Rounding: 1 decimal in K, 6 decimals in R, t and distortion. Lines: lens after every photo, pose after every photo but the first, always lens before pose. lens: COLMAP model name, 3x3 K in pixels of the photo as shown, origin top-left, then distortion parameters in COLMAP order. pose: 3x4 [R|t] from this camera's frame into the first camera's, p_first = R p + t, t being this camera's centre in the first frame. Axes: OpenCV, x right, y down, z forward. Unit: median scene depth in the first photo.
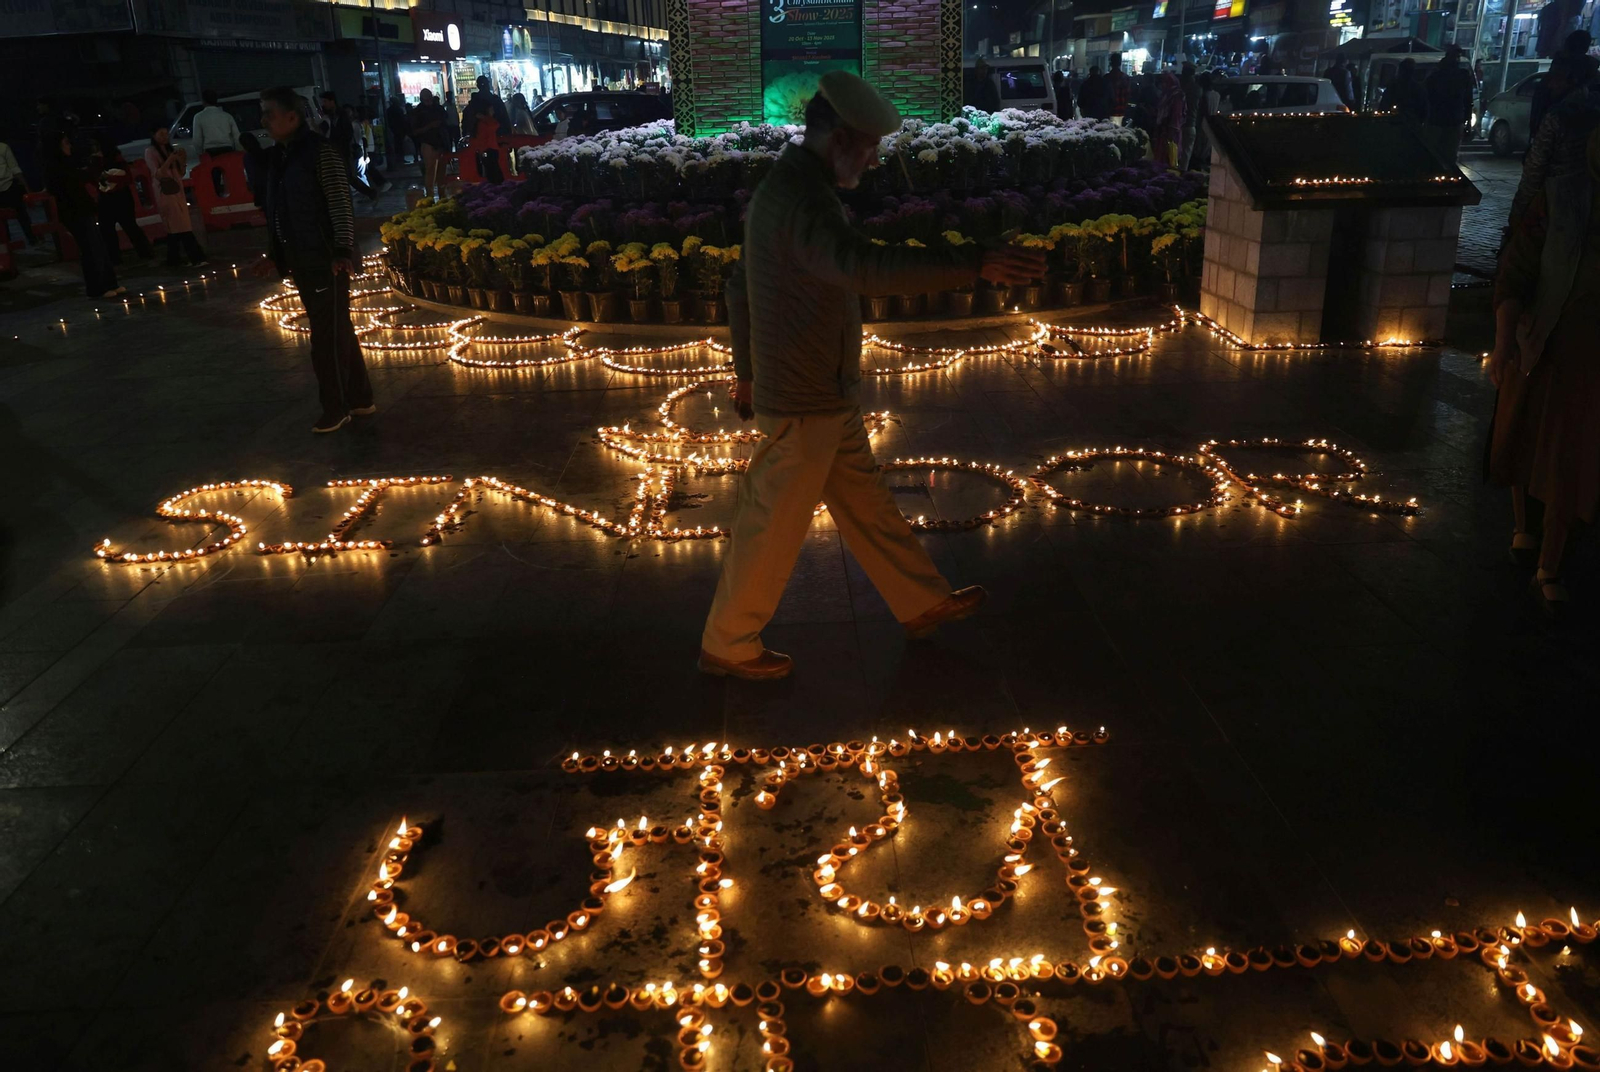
lens RADIAL K [[1160.4, 0, 800.0], [0, 1160.4, 536.0], [0, 0, 1]] dist [-0.113067, 0.092826]
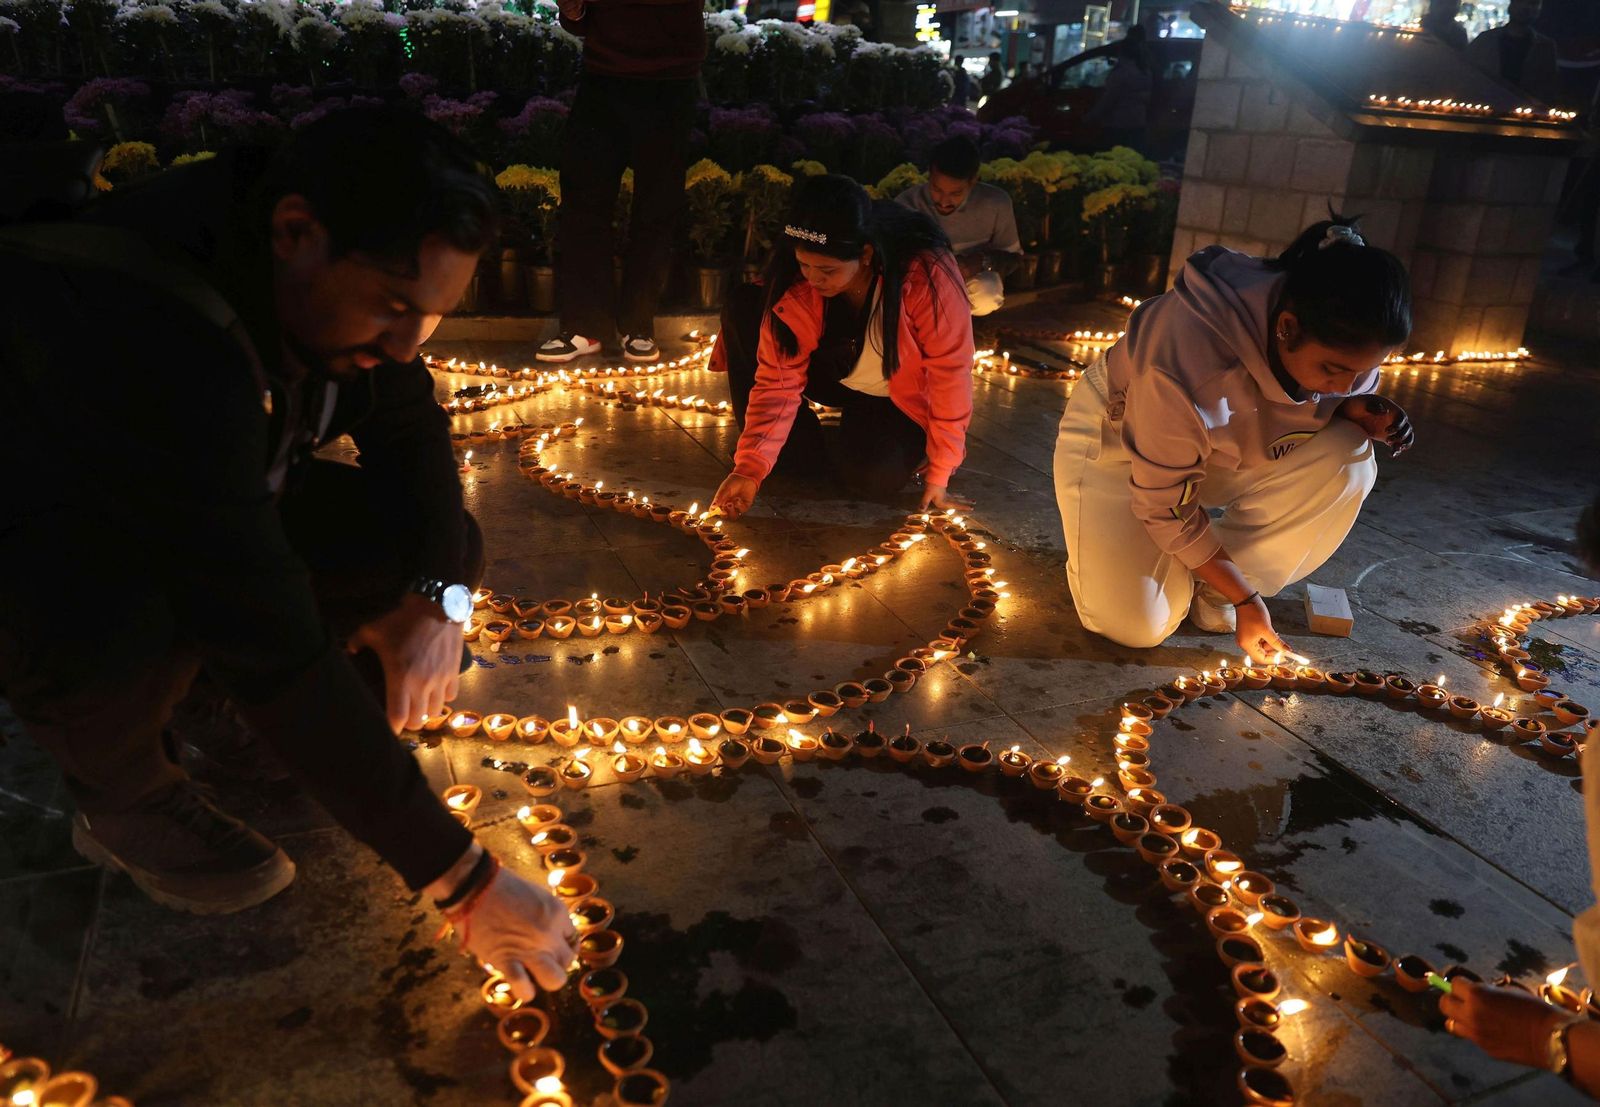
lens RADIAL K [[1182.7, 0, 800.0], [0, 1182.7, 553.5], [0, 0, 1]] dist [-0.108466, 0.093785]
pose [[0.932764, -0.049516, 0.357070, -0.098089], [0.049411, 0.998734, 0.009422, -0.074305], [-0.357085, 0.008855, 0.934030, 0.465024]]
